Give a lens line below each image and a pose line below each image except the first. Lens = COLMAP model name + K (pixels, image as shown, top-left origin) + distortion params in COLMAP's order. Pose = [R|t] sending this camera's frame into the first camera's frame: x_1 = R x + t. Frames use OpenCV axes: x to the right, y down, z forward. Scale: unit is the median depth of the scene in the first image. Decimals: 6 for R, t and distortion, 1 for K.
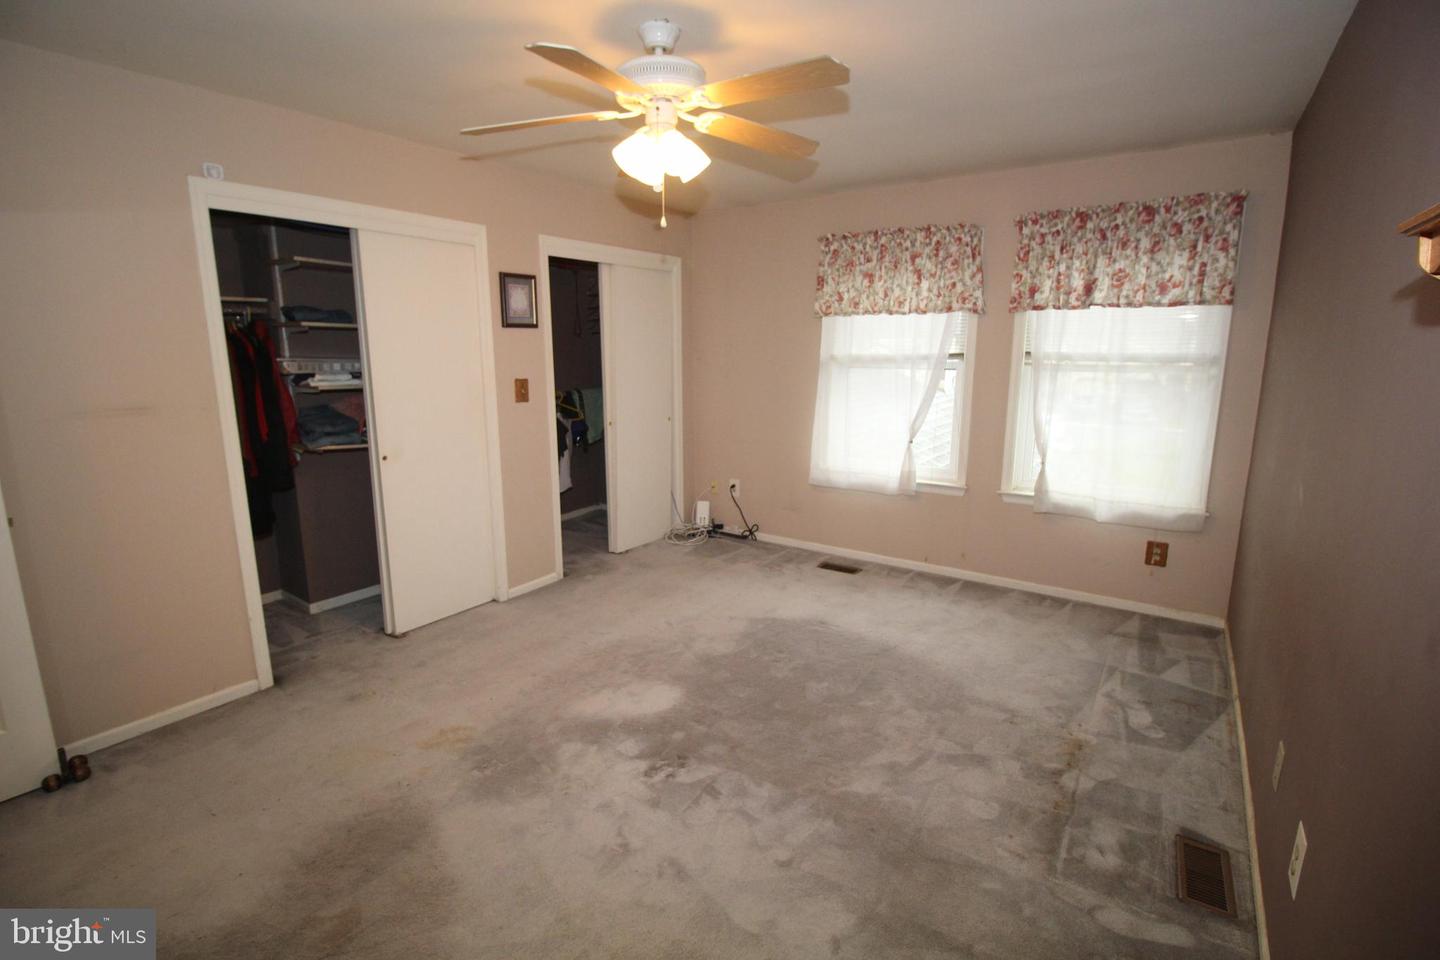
lens RADIAL K [[661.0, 0, 727.5], [0, 661.0, 472.6], [0, 0, 1]] dist [-0.024352, -0.005984]
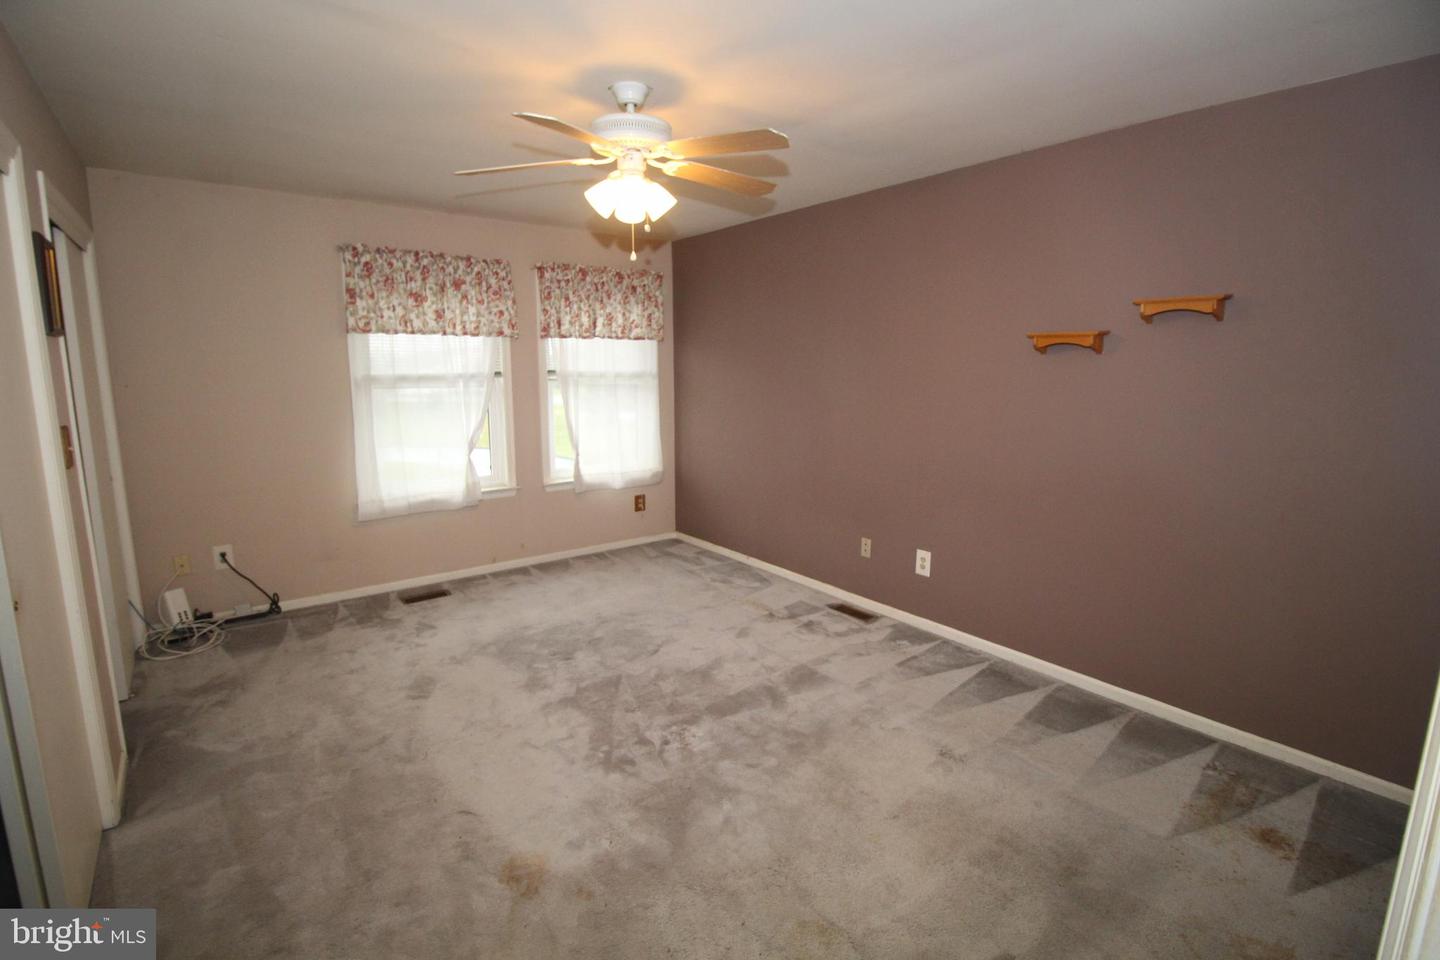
lens RADIAL K [[661.0, 0, 724.3], [0, 661.0, 465.7], [0, 0, 1]] dist [-0.024352, -0.005984]
pose [[0.288483, -0.138795, 0.947372, -0.656797], [0.175301, 0.980370, 0.090249, -0.058096], [-0.941301, 0.140040, 0.307151, 0.311834]]
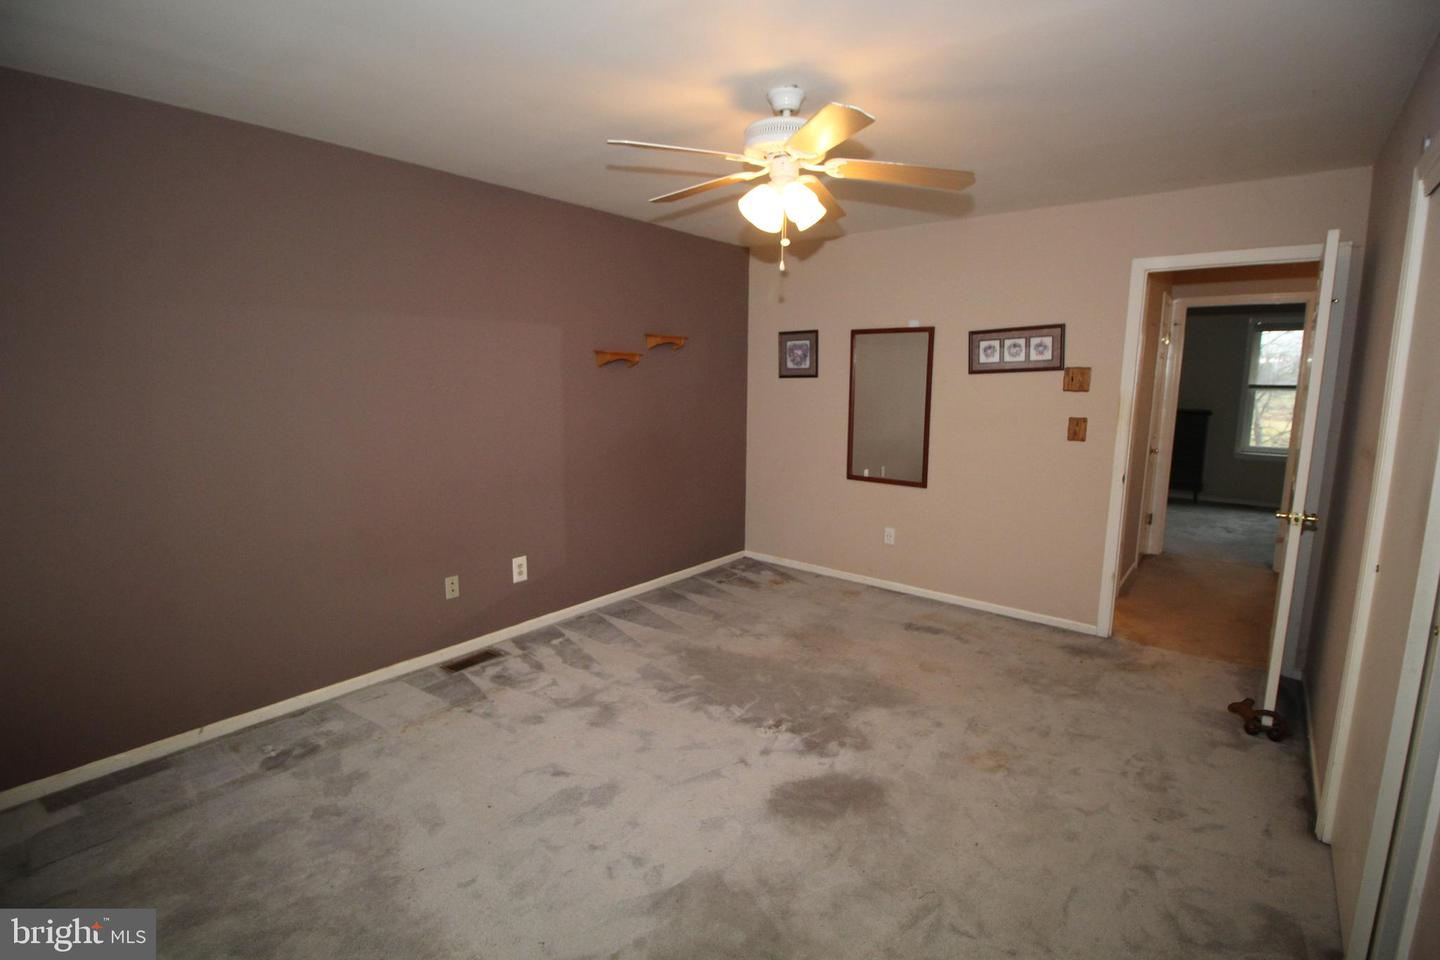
lens RADIAL K [[661.0, 0, 718.0], [0, 661.0, 471.7], [0, 0, 1]] dist [-0.024352, -0.005984]
pose [[-0.996542, -0.016328, 0.081476, -0.059644], [0.012371, 0.940425, 0.339777, -0.241861], [-0.082170, 0.339610, -0.936970, 1.180805]]
